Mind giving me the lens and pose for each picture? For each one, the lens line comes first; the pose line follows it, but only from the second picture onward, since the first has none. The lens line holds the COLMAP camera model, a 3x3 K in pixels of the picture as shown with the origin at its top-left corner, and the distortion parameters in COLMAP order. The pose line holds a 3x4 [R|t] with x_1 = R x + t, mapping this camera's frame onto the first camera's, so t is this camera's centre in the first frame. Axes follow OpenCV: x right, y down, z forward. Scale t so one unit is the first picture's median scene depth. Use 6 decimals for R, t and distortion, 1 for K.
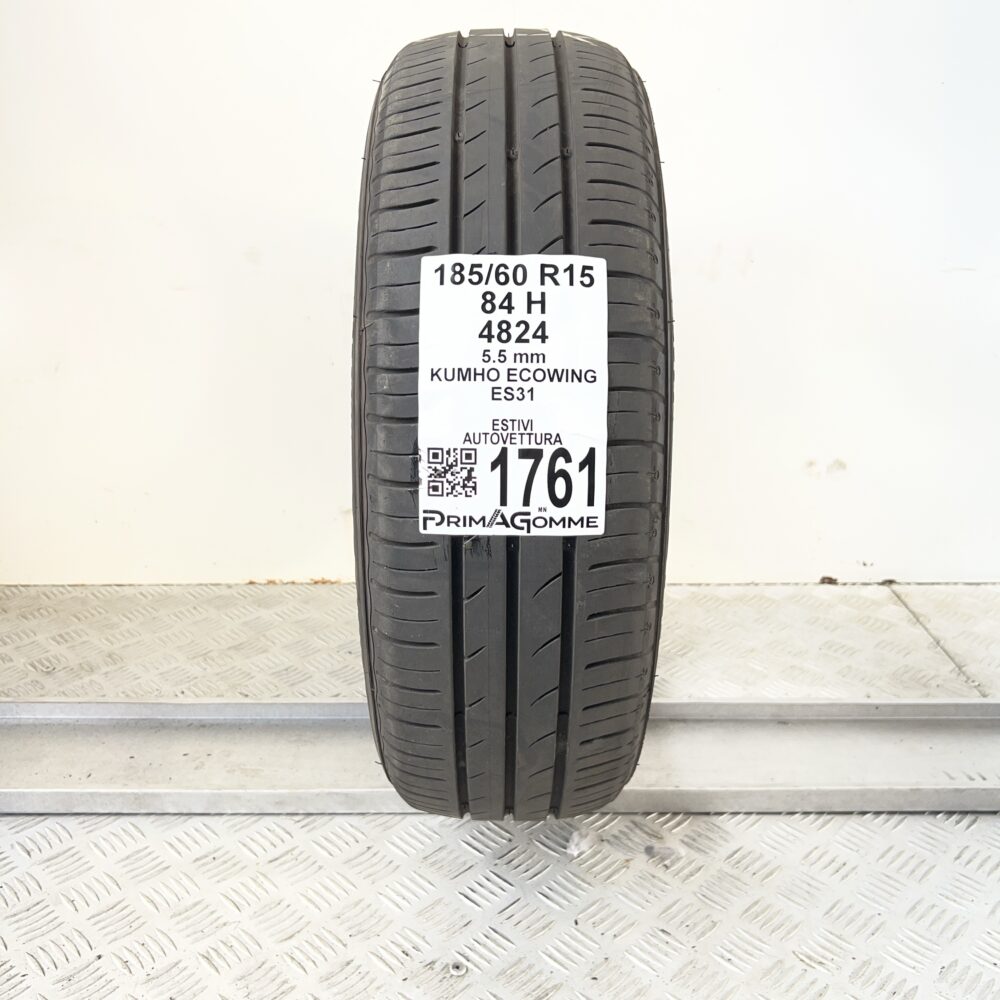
lens RADIAL K [[947.5, 0, 518.0], [0, 947.5, 500.8], [0, 0, 1]] dist [0.107585, -0.183147]
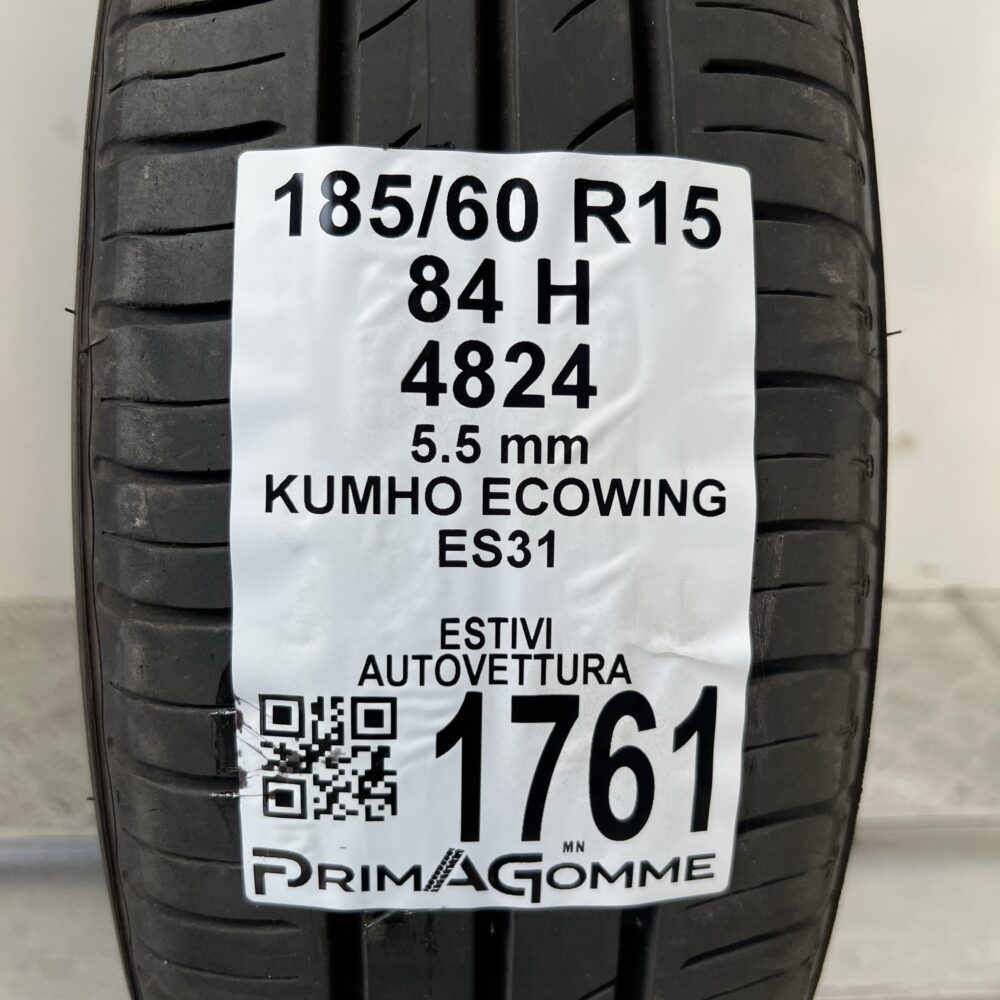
lens RADIAL K [[947.5, 0, 518.0], [0, 947.5, 500.8], [0, 0, 1]] dist [0.107585, -0.183147]
pose [[0.998238, 0.000660, 0.059334, -0.018861], [-0.005887, 0.996107, 0.087956, -0.160385], [-0.059045, -0.088150, 0.994356, 0.635596]]
